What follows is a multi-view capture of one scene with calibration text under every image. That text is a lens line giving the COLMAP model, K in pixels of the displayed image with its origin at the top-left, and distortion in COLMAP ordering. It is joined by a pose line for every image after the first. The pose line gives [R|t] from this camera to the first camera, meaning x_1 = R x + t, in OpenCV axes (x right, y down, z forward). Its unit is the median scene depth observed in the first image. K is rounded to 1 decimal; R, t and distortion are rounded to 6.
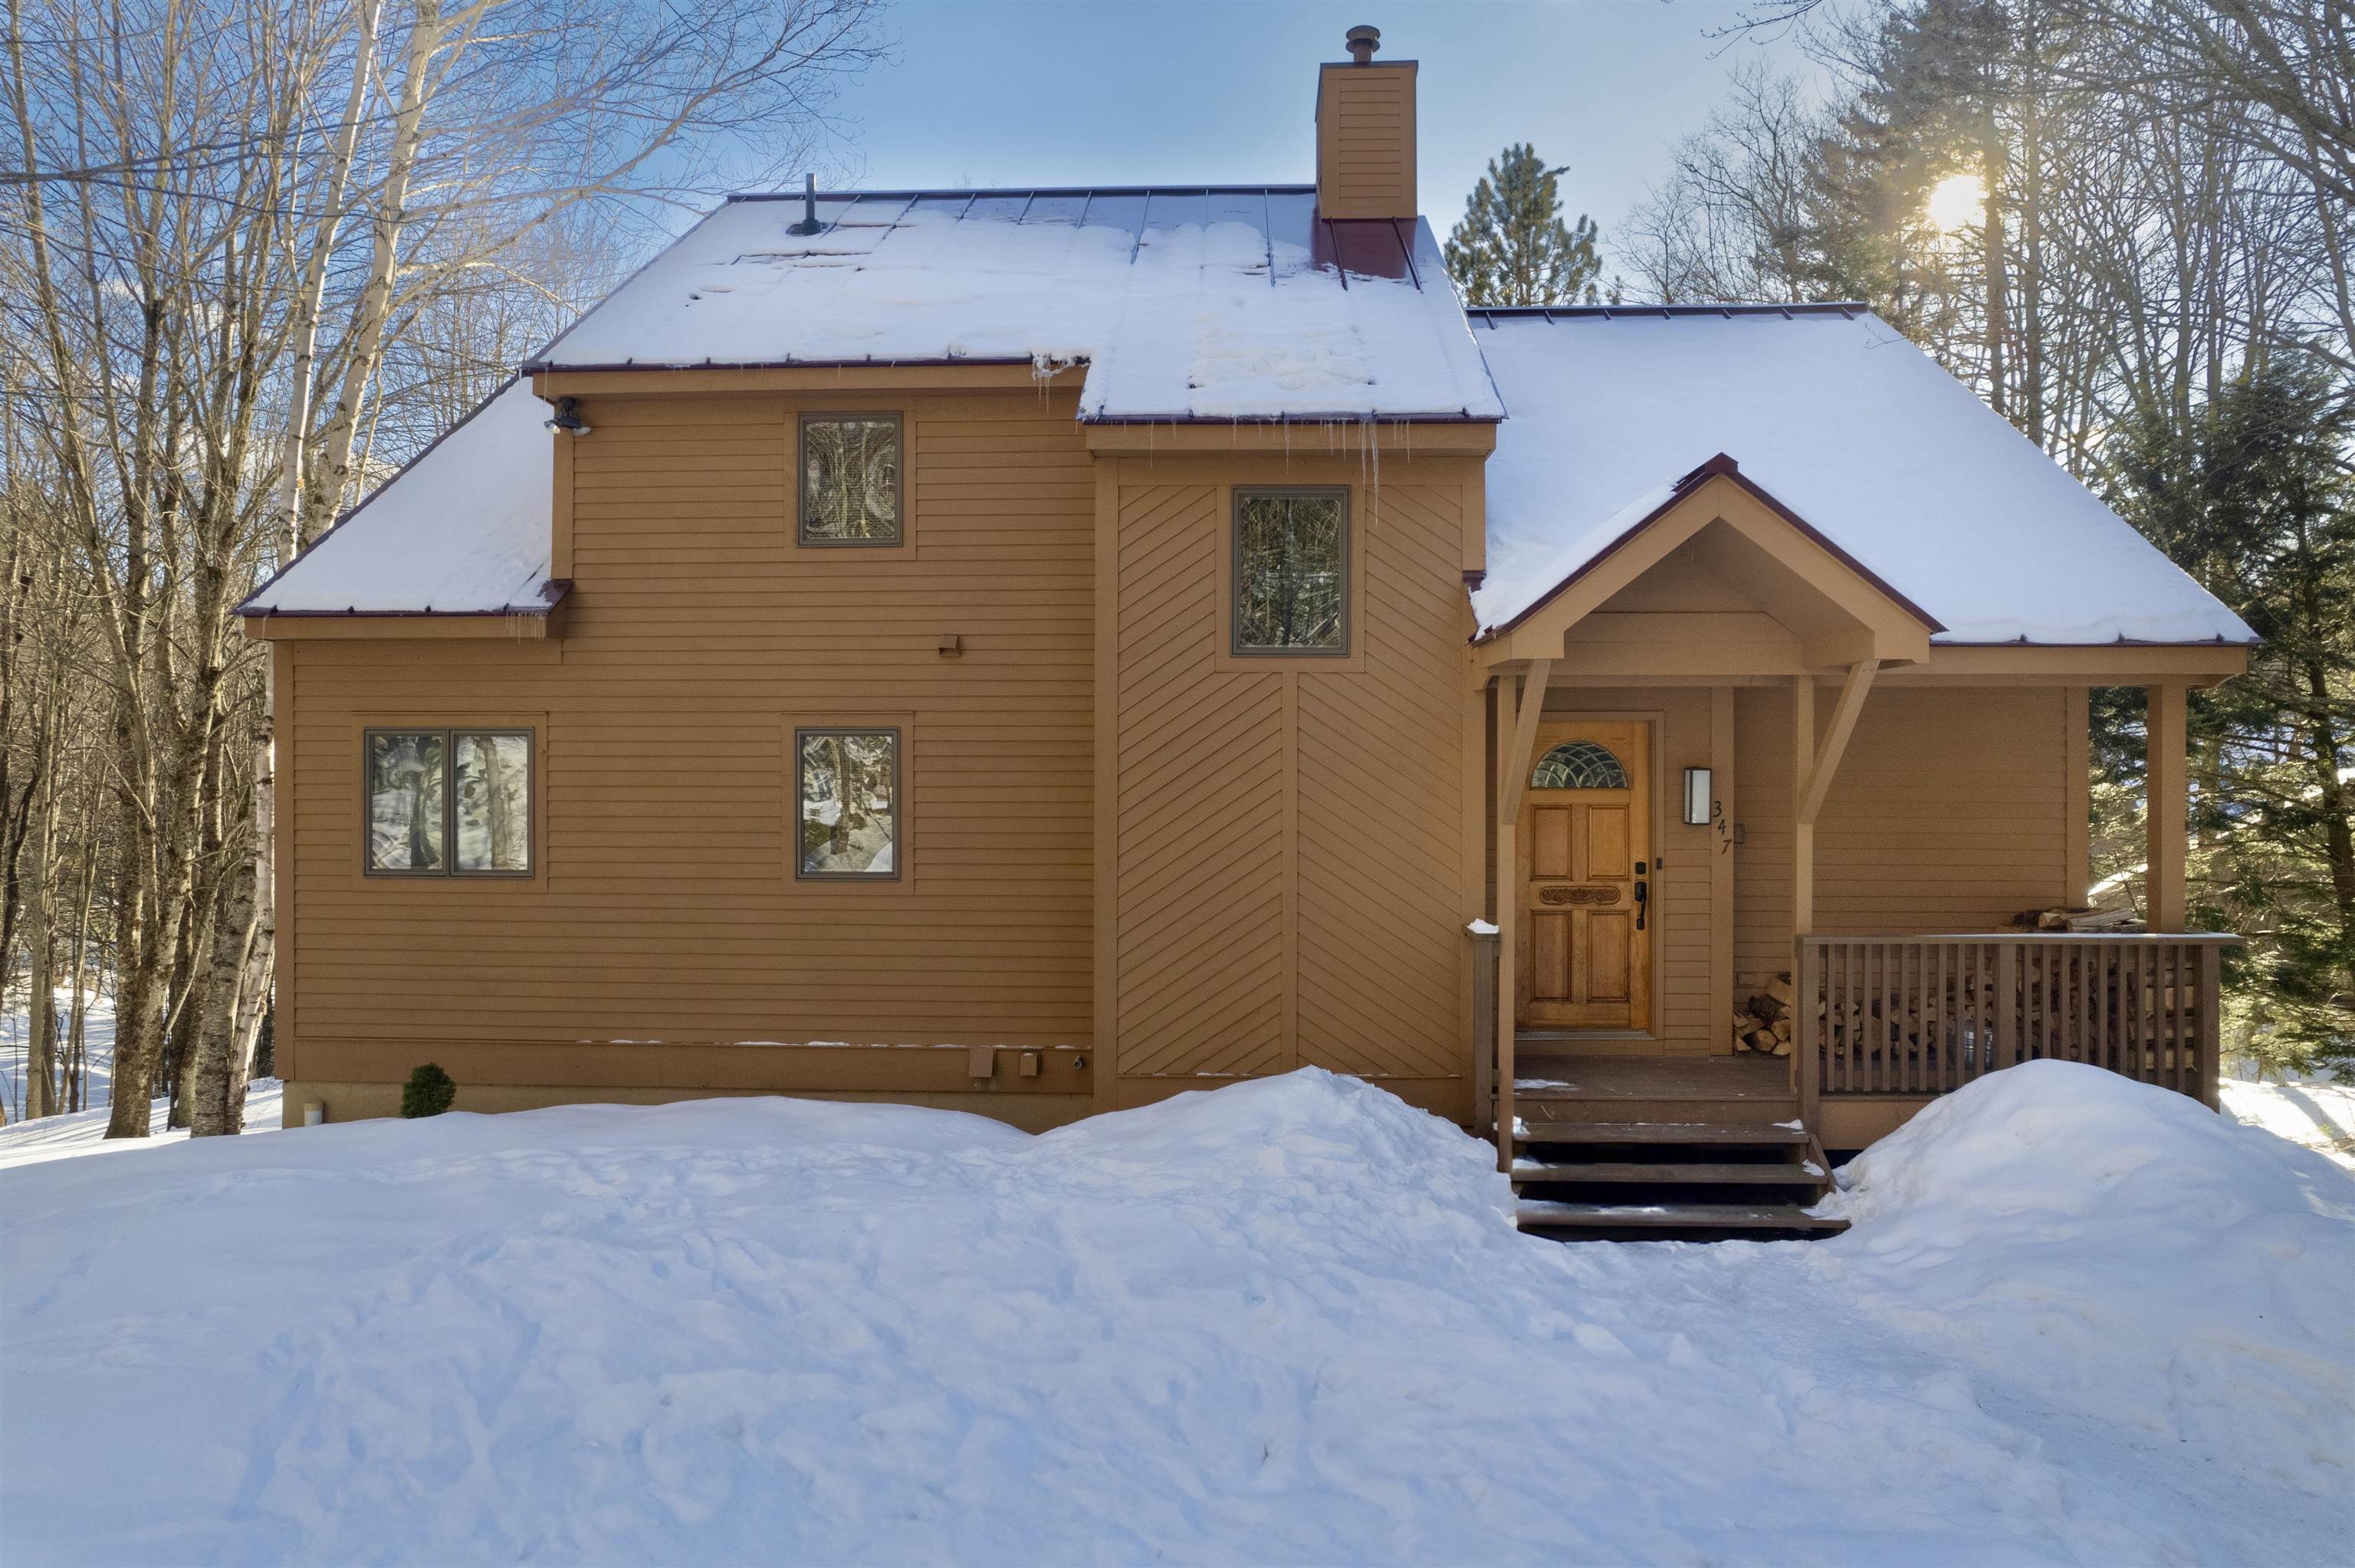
lens RADIAL K [[1525.8, 0, 1160.1], [0, 1525.8, 787.9], [0, 0, 1]] dist [-0.018618, 0.007080]
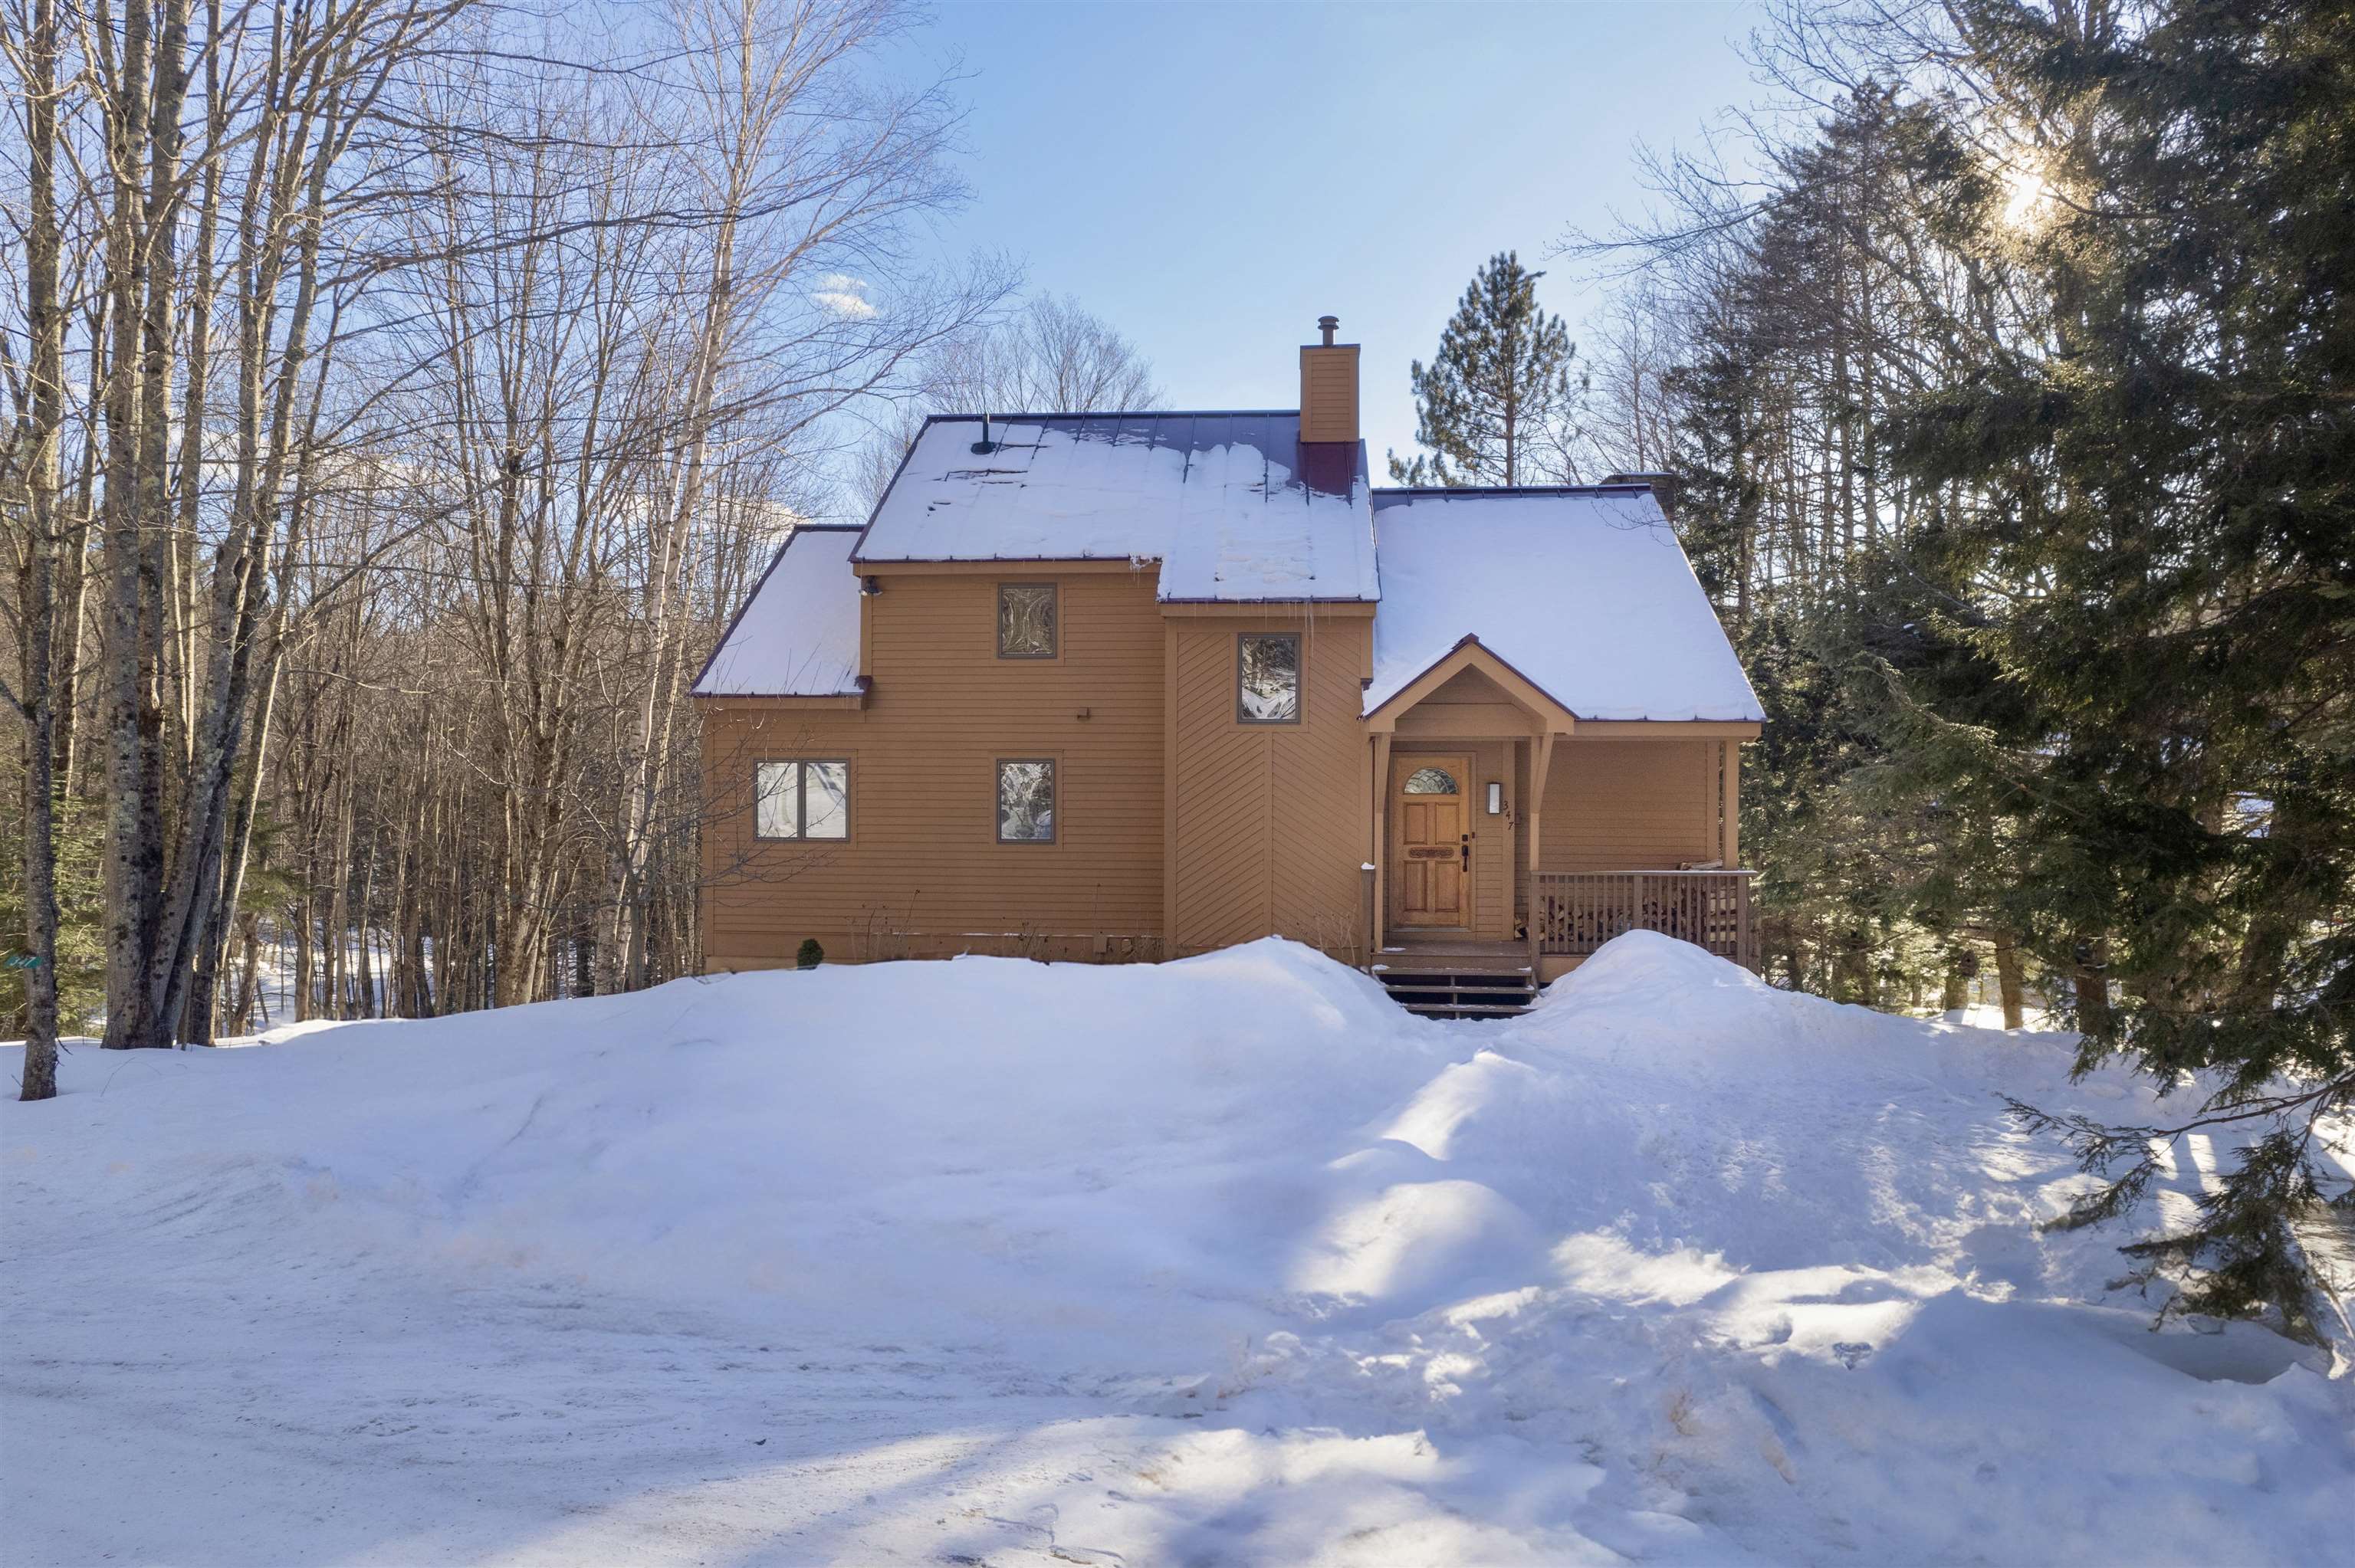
lens RADIAL K [[1525.8, 0, 1175.0], [0, 1525.8, 780.7], [0, 0, 1]] dist [-0.018618, 0.007080]
pose [[0.999783, 0.002199, -0.020735, 0.008361], [-0.002249, 0.999995, -0.002385, -0.010377], [0.020730, 0.002432, 0.999782, -0.818698]]
